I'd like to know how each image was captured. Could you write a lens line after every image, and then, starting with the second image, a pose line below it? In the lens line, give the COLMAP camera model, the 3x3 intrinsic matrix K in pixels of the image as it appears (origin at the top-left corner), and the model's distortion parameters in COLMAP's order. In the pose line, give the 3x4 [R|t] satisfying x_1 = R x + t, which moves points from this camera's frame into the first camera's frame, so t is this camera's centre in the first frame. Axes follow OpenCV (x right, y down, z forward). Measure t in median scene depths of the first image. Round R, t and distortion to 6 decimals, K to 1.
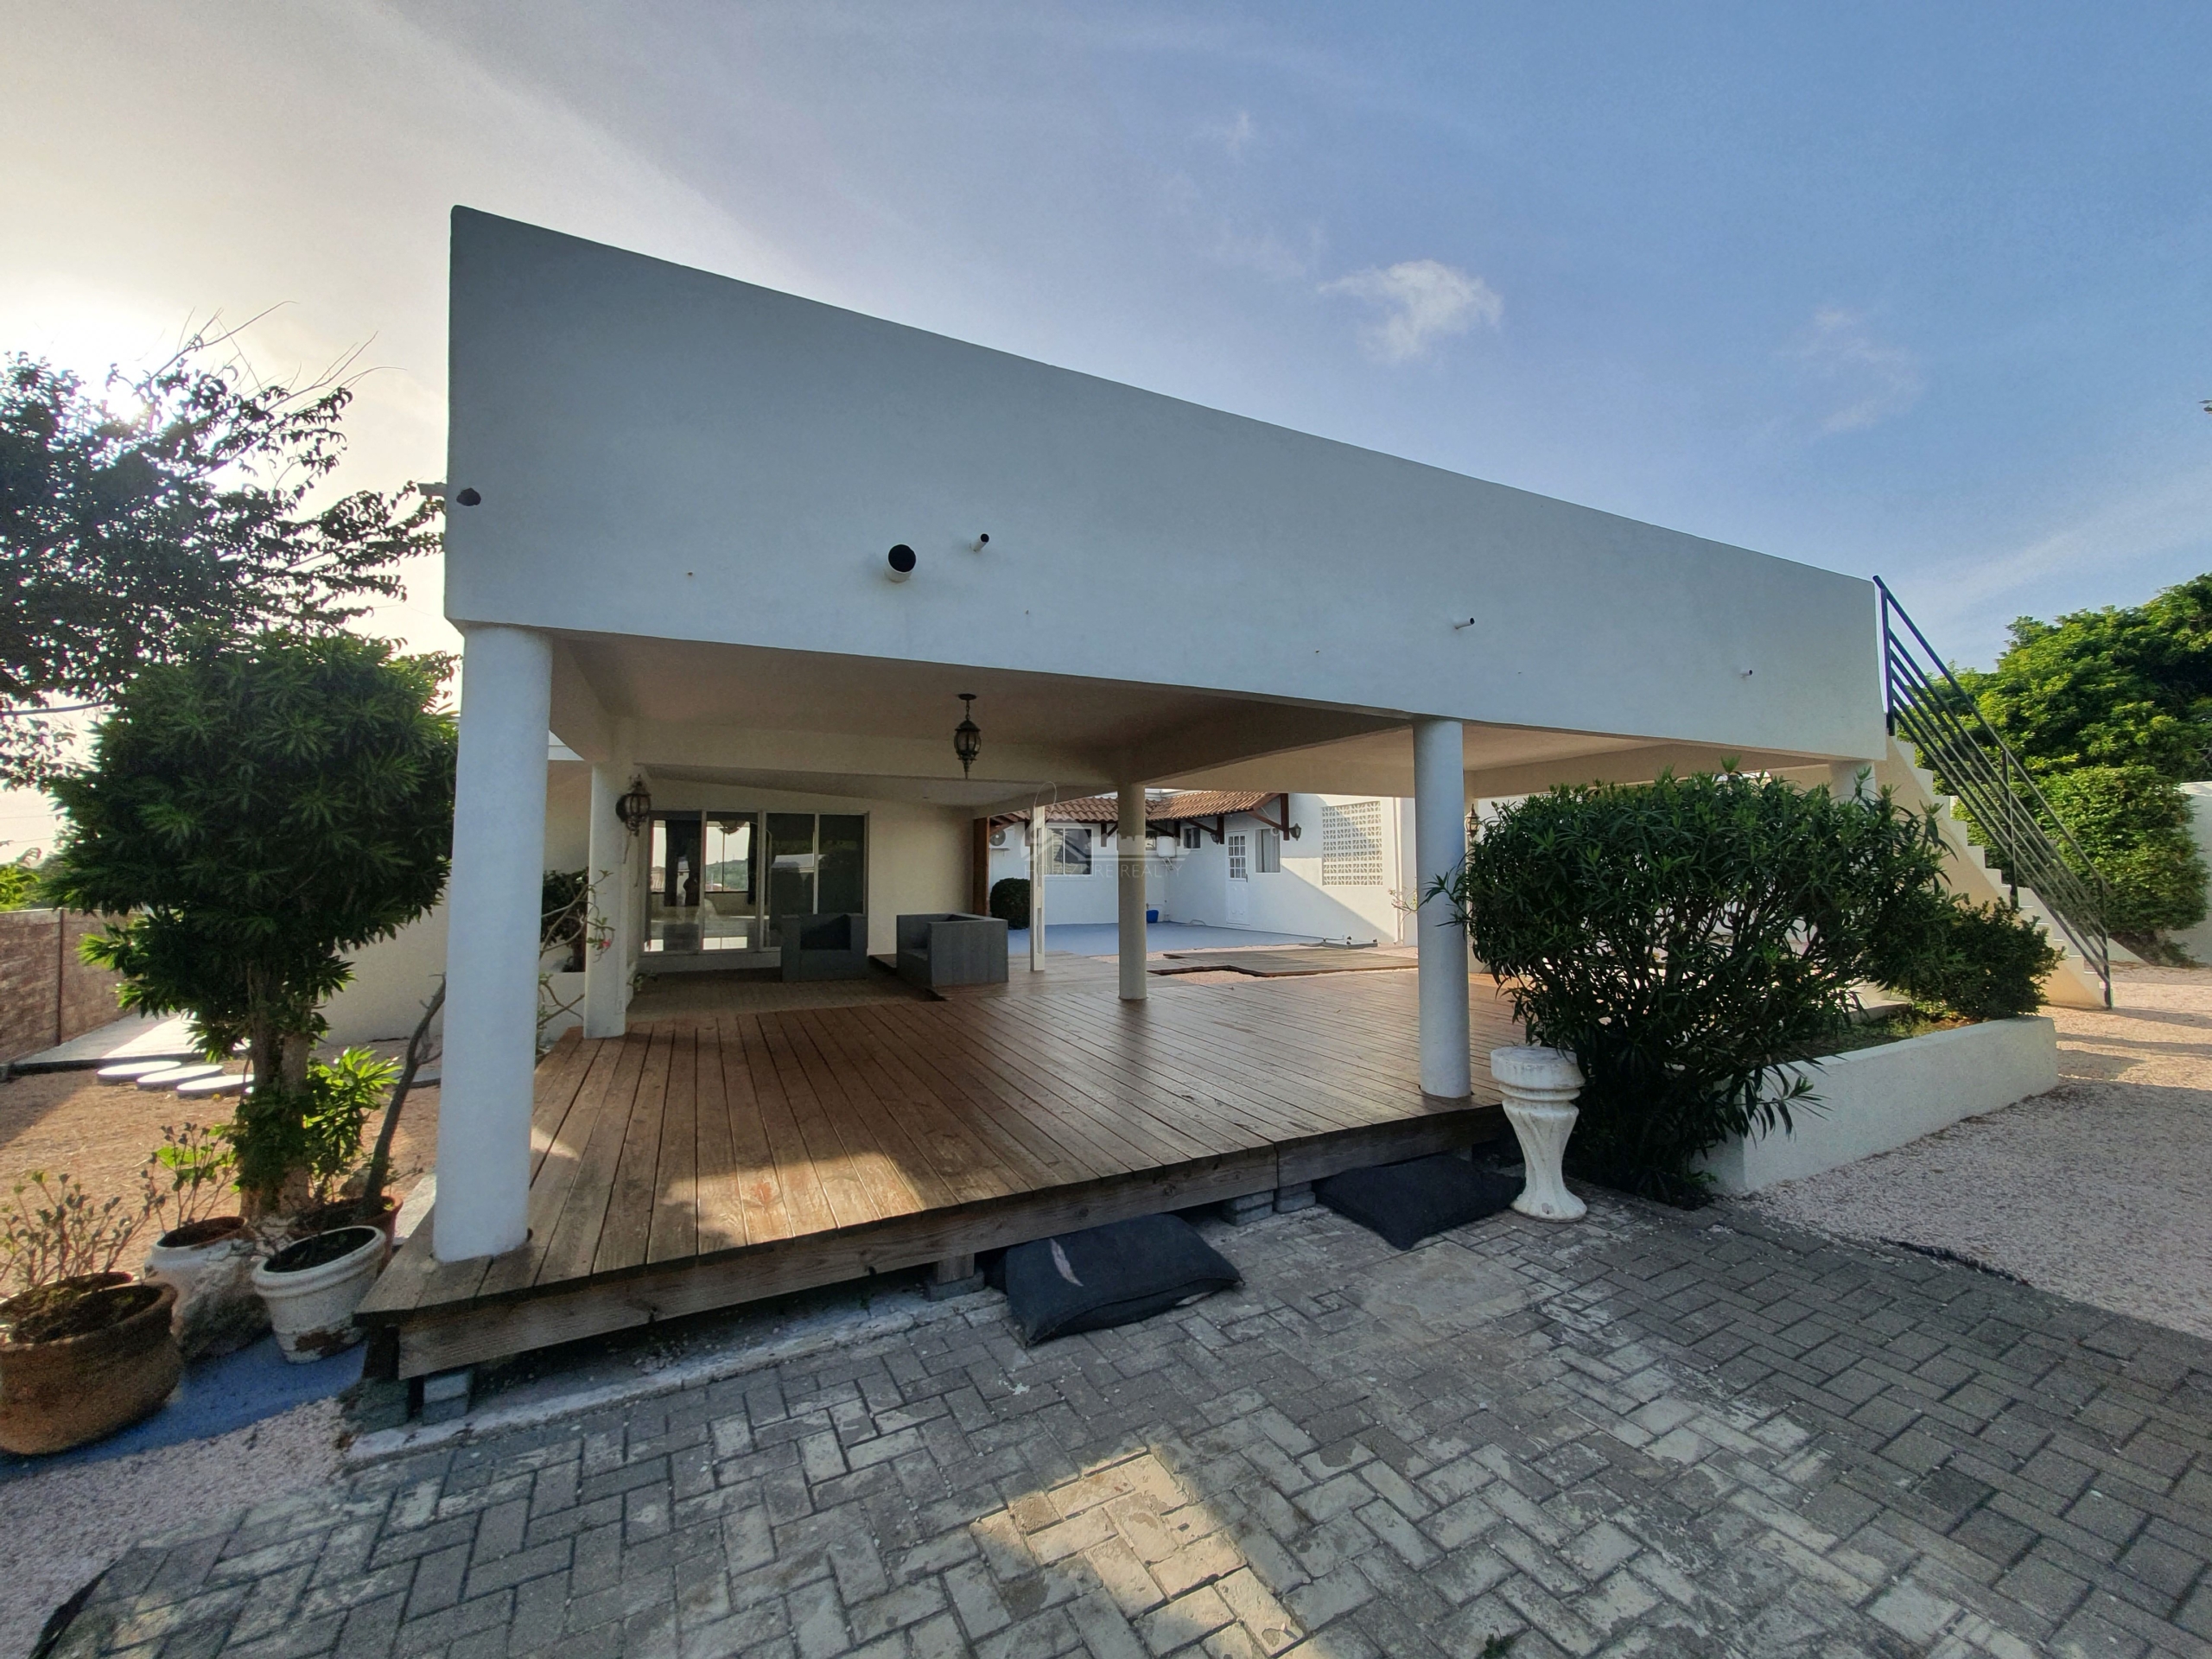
lens RADIAL K [[879.6, 0, 1096.9], [0, 879.6, 811.2], [0, 0, 1]] dist [-0.000670, -0.000488]
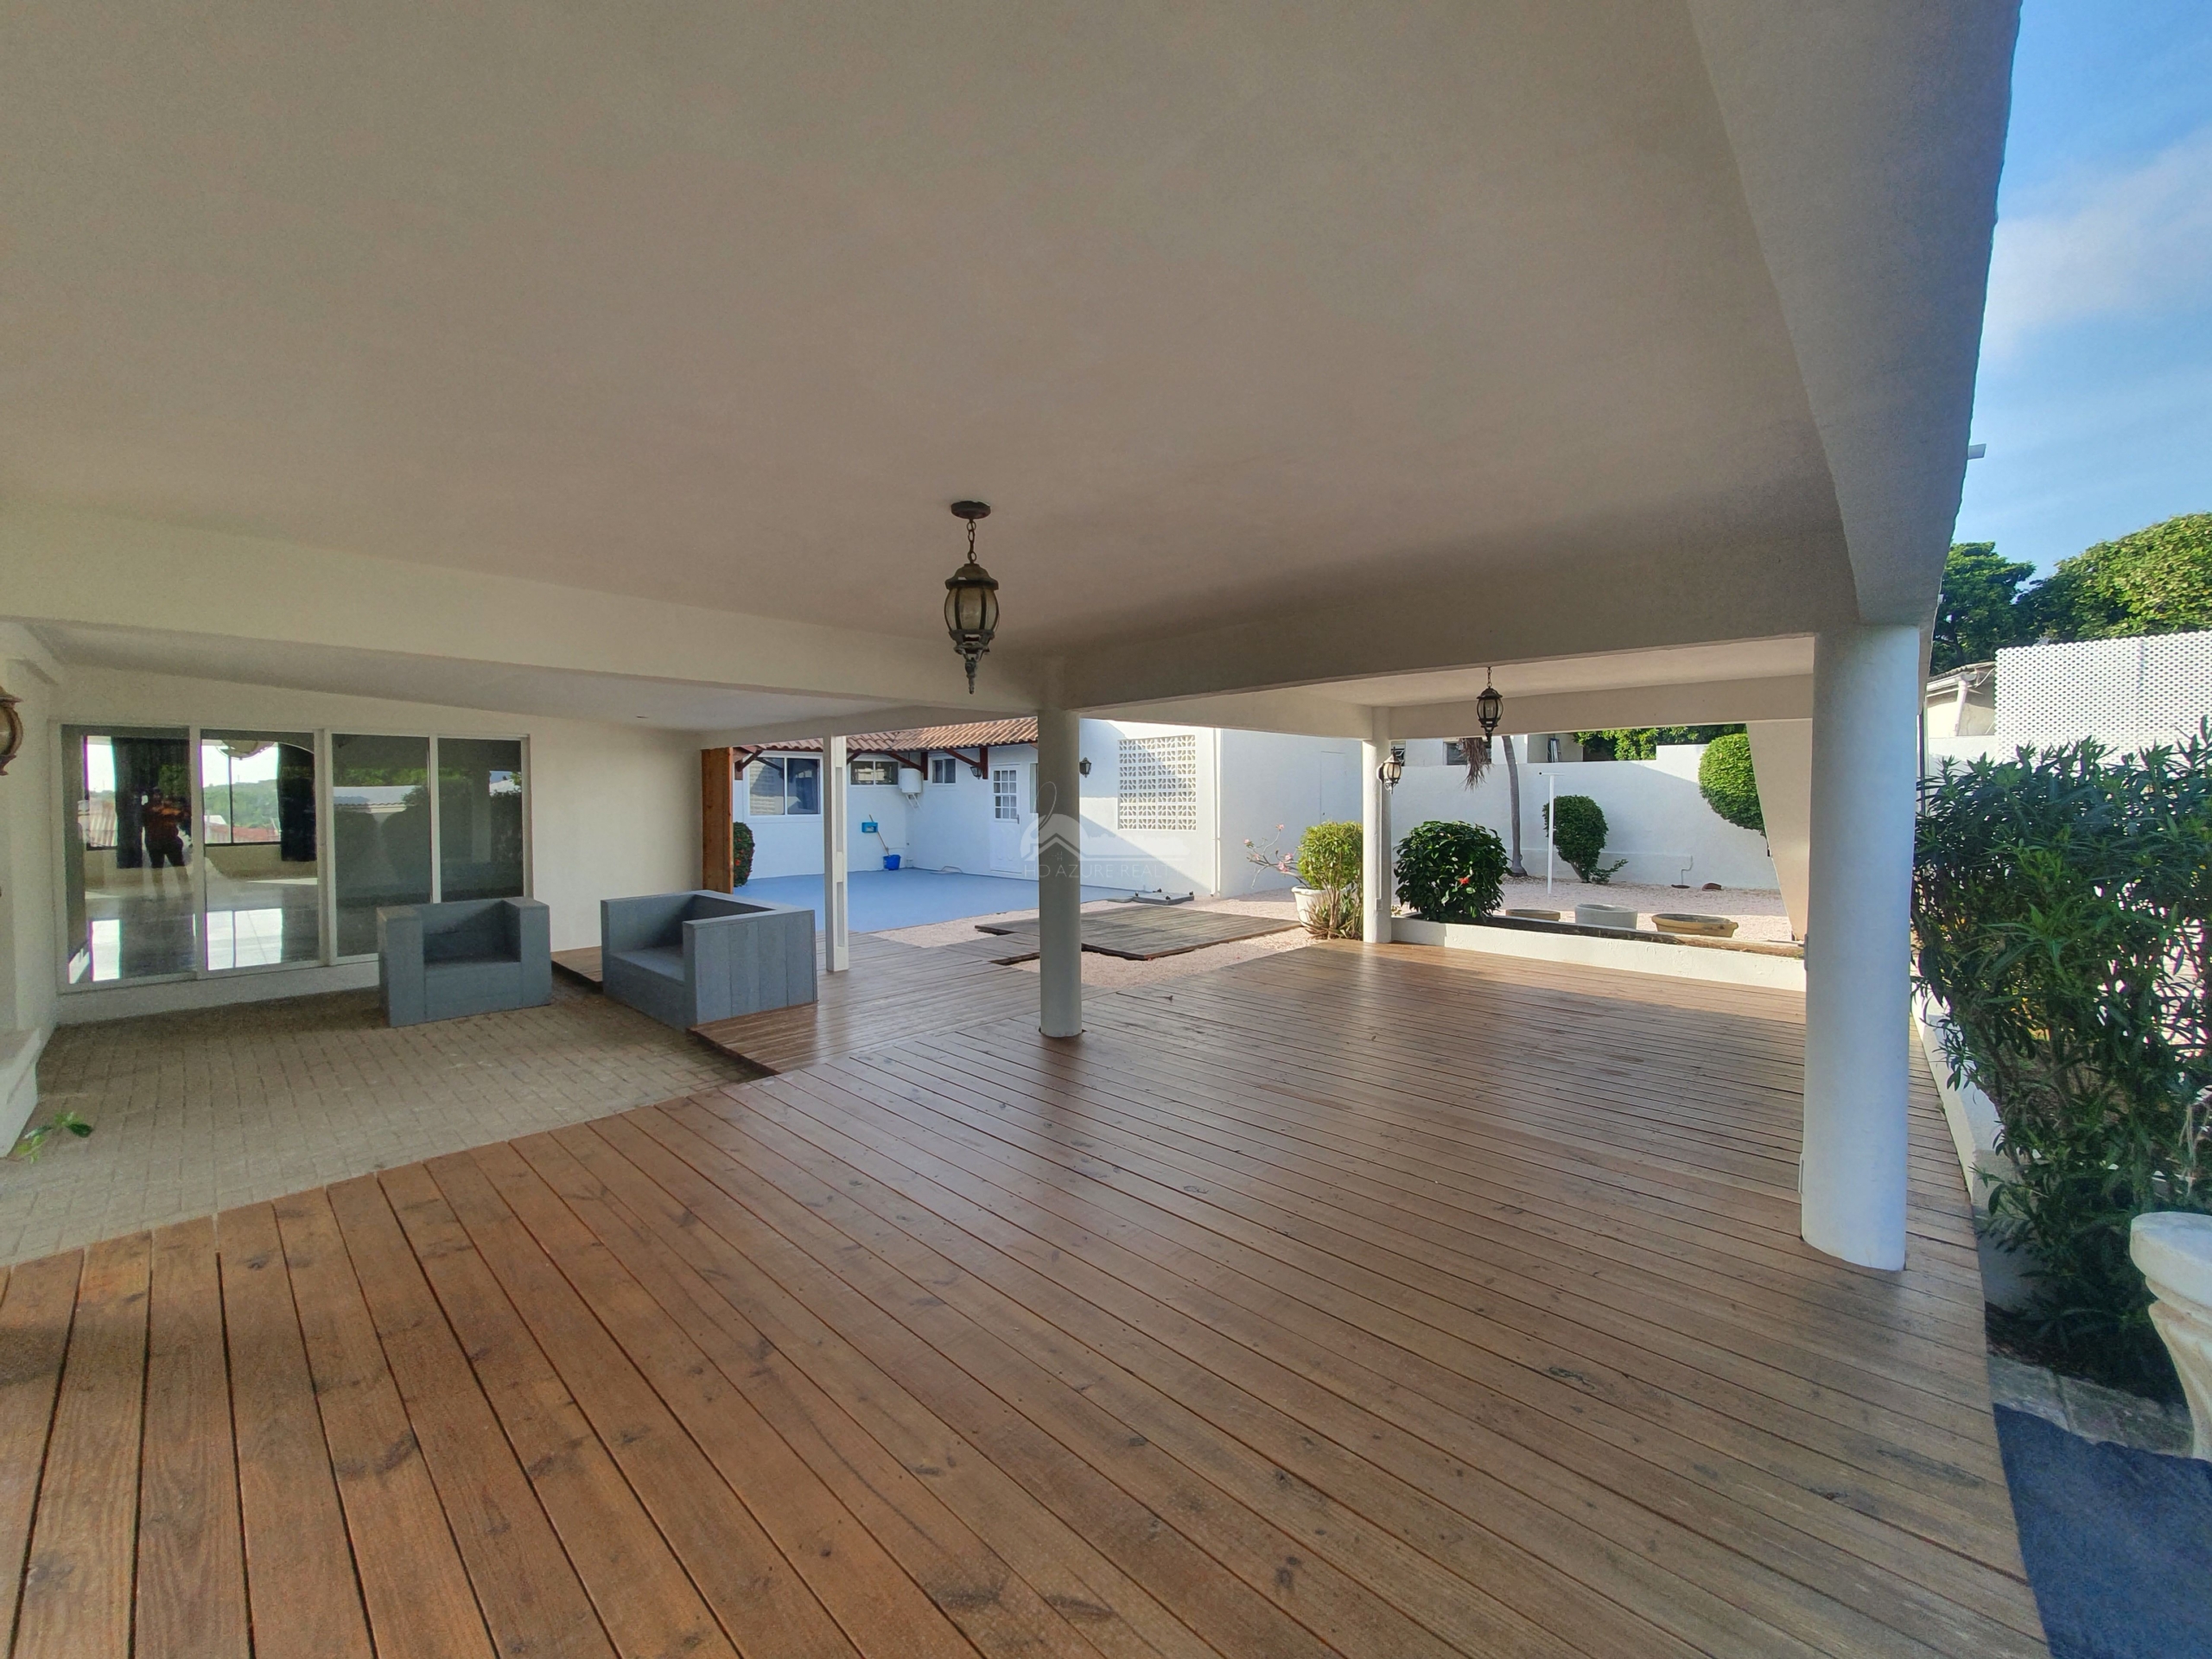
lens RADIAL K [[893.9, 0, 1106.0], [0, 893.9, 829.5], [0, 0, 1]] dist [0.004586, 0.000118]
pose [[0.930485, -0.015632, 0.365997, -0.069836], [-0.023069, 0.994606, 0.101130, -0.004627], [-0.365604, -0.102543, 0.925105, 0.151352]]
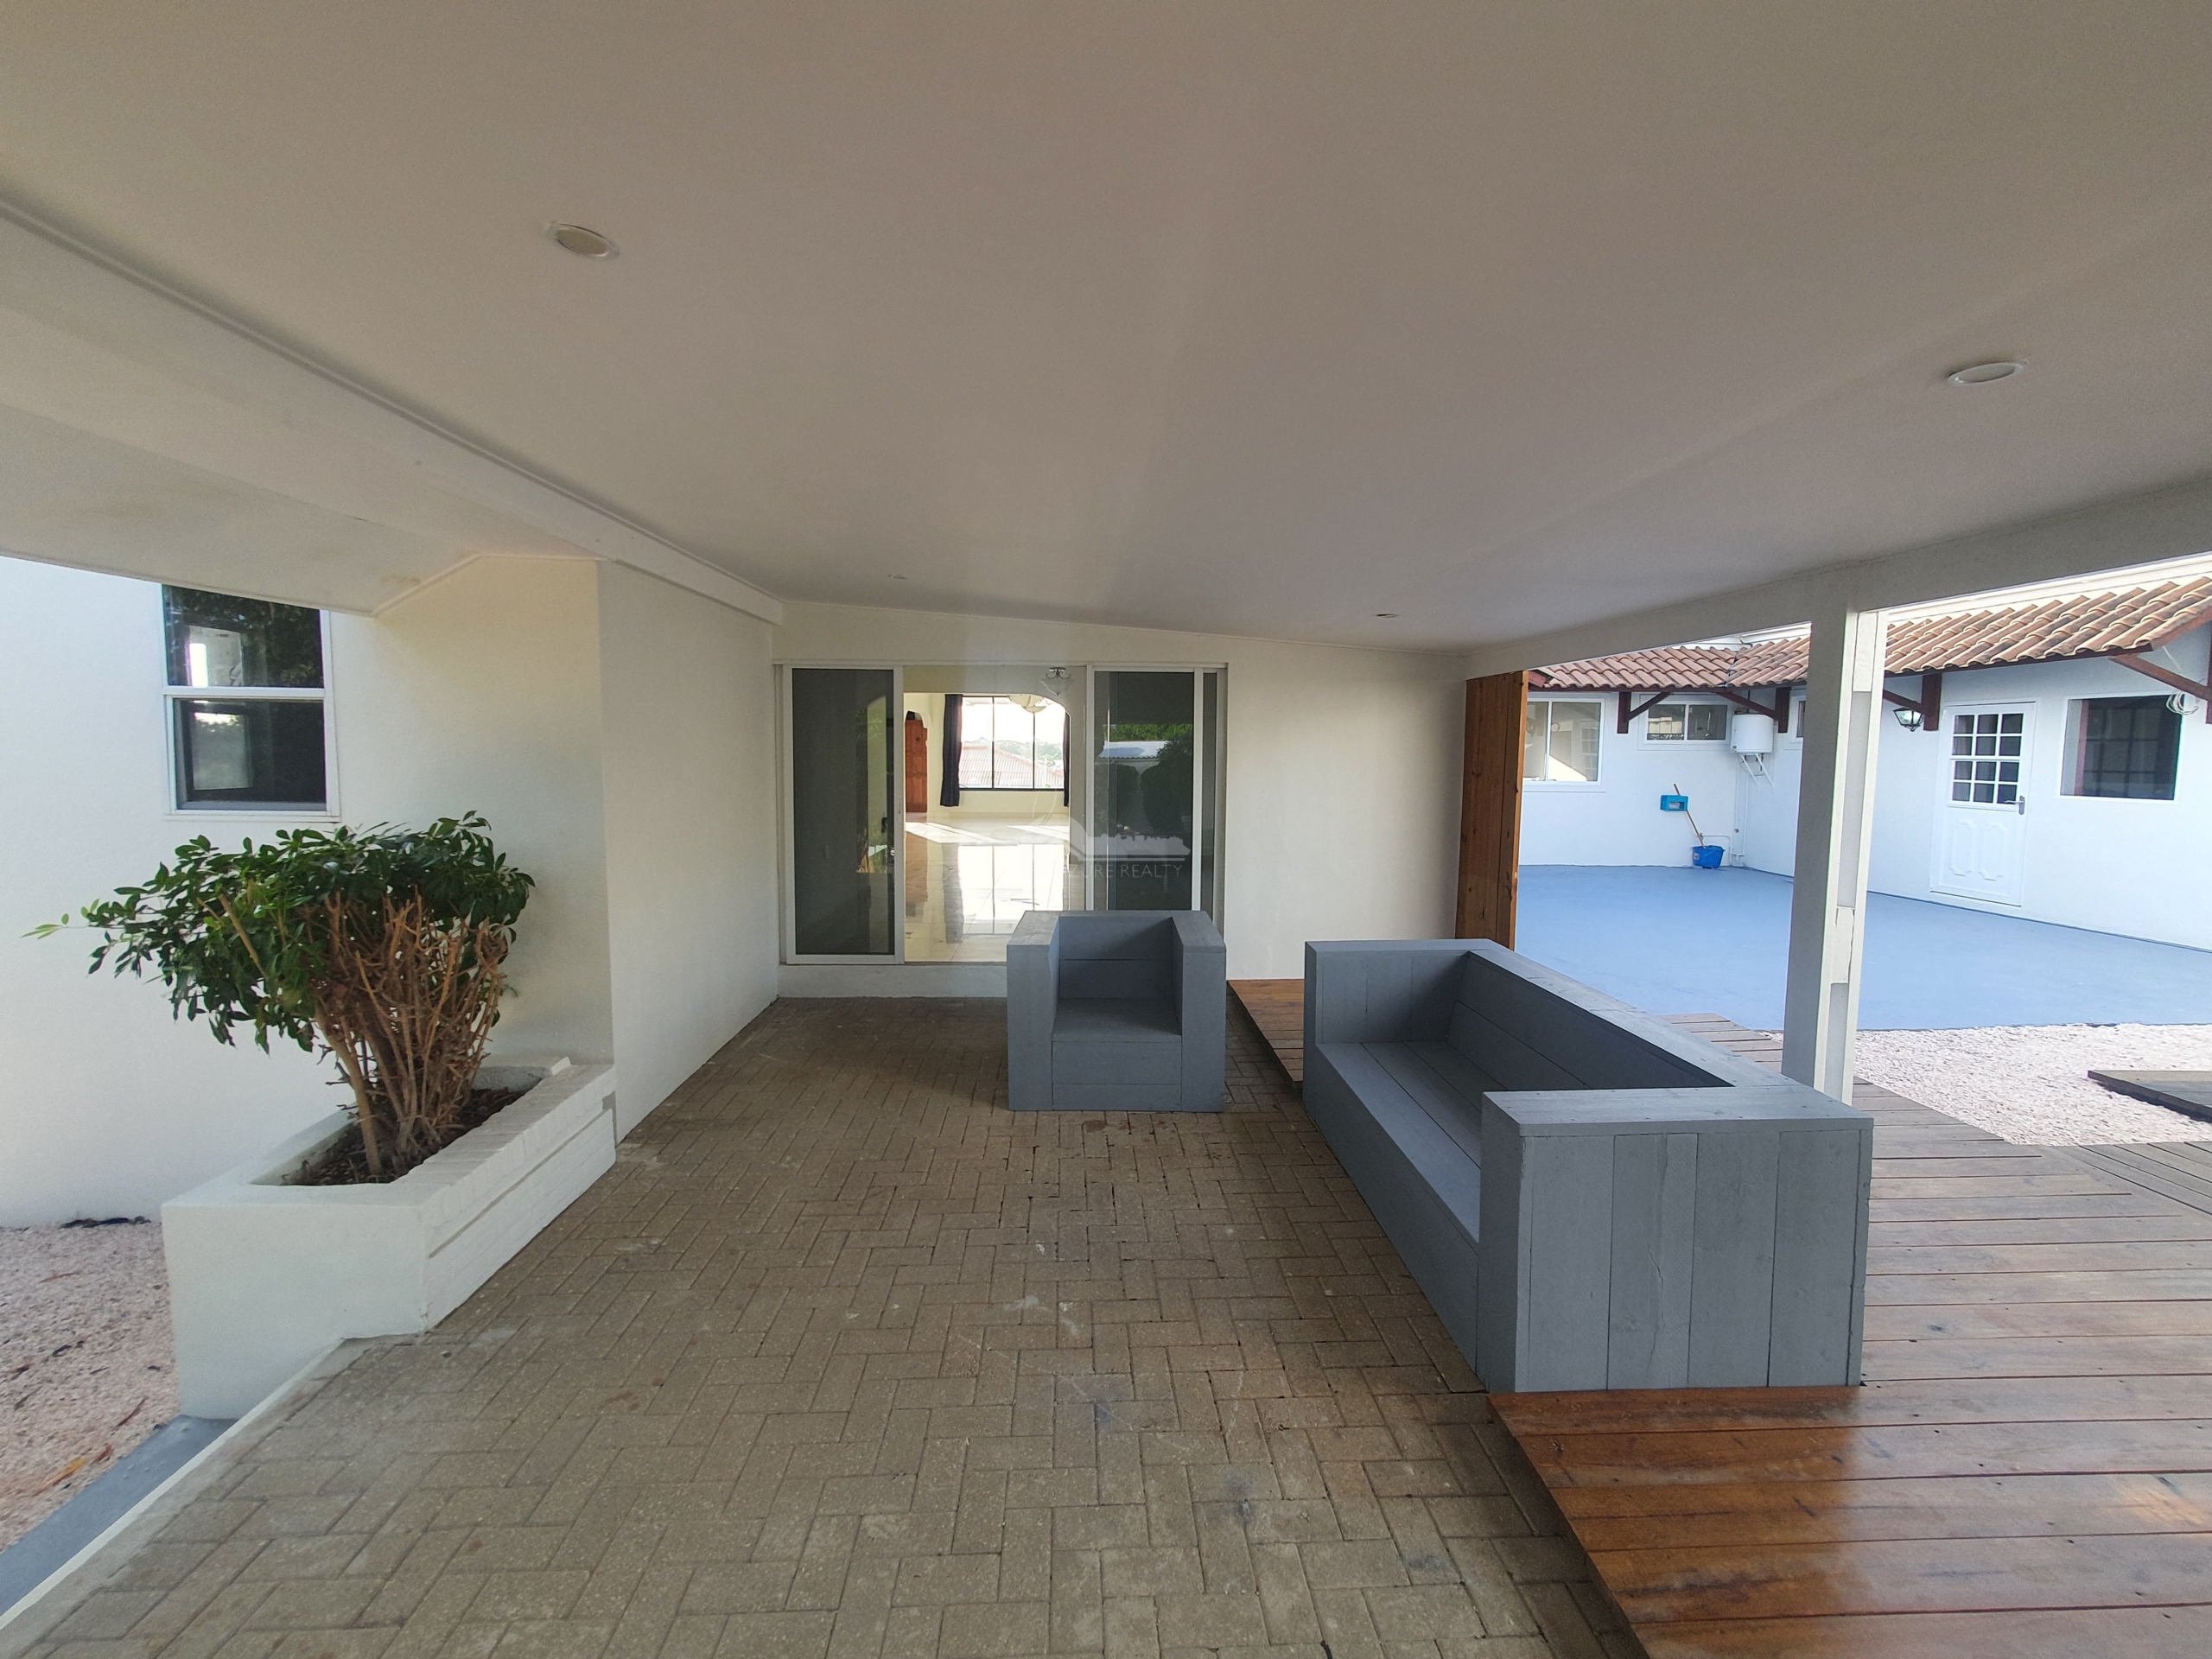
lens RADIAL K [[879.6, 0, 1096.9], [0, 879.6, 811.2], [0, 0, 1]] dist [-0.000670, -0.000488]
pose [[0.925826, 0.037003, -0.376134, -0.101871], [0.015372, 0.990686, 0.135297, 0.009602], [0.377637, -0.131043, 0.916634, 0.393265]]
